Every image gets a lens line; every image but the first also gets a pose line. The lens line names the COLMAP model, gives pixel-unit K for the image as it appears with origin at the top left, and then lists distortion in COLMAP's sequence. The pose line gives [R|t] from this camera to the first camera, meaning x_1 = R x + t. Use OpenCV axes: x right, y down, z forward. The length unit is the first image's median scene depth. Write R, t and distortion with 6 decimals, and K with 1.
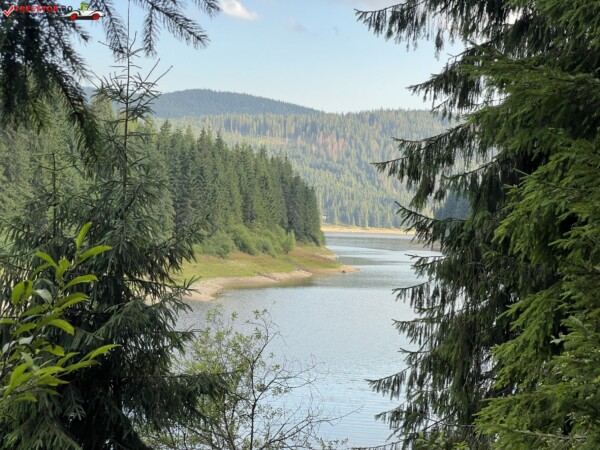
lens RADIAL K [[1357.3, 0, 302.7], [0, 1357.3, 208.9], [0, 0, 1]] dist [-0.266168, 8.254829]
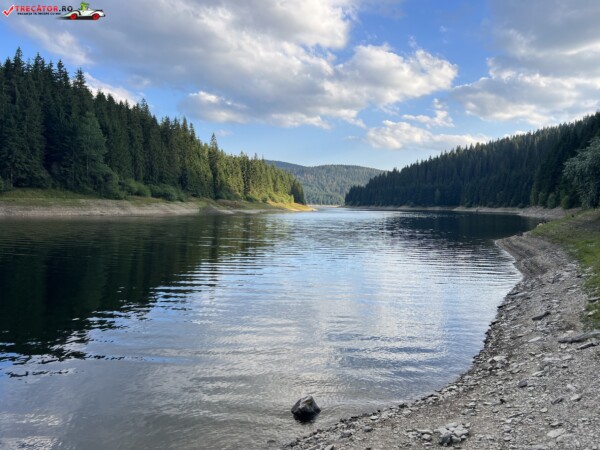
lens RADIAL K [[454.4, 0, 298.3], [0, 454.4, 225.5], [0, 0, 1]] dist [0.050979, -0.078446]
pose [[0.999795, -0.019701, -0.004629, 0.109961], [0.019918, 0.998407, 0.052798, 0.501151], [0.003582, -0.052879, 0.998594, 2.176714]]
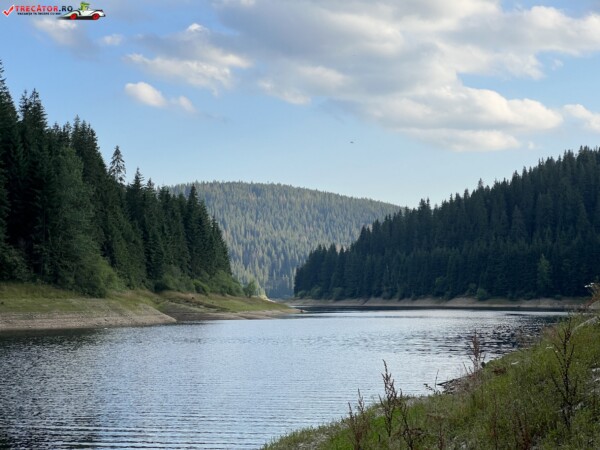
lens RADIAL K [[1357.3, 0, 302.7], [0, 1357.3, 208.9], [0, 0, 1]] dist [-0.266168, 8.254829]
pose [[0.987741, -0.026007, 0.153922, -2.394078], [0.034515, 0.998005, -0.052868, 0.354415], [-0.152240, 0.057533, 0.986668, -1.980286]]
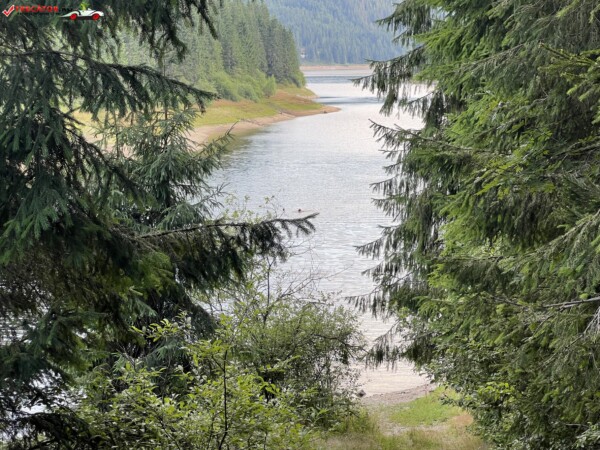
lens RADIAL K [[1353.5, 0, 302.6], [0, 1353.5, 223.4], [0, 0, 1]] dist [-0.284748, 7.337536]
pose [[0.998411, -0.055592, 0.009197, -0.013293], [0.053930, 0.990058, 0.129908, -0.068088], [-0.016327, -0.129205, 0.991483, -0.295895]]
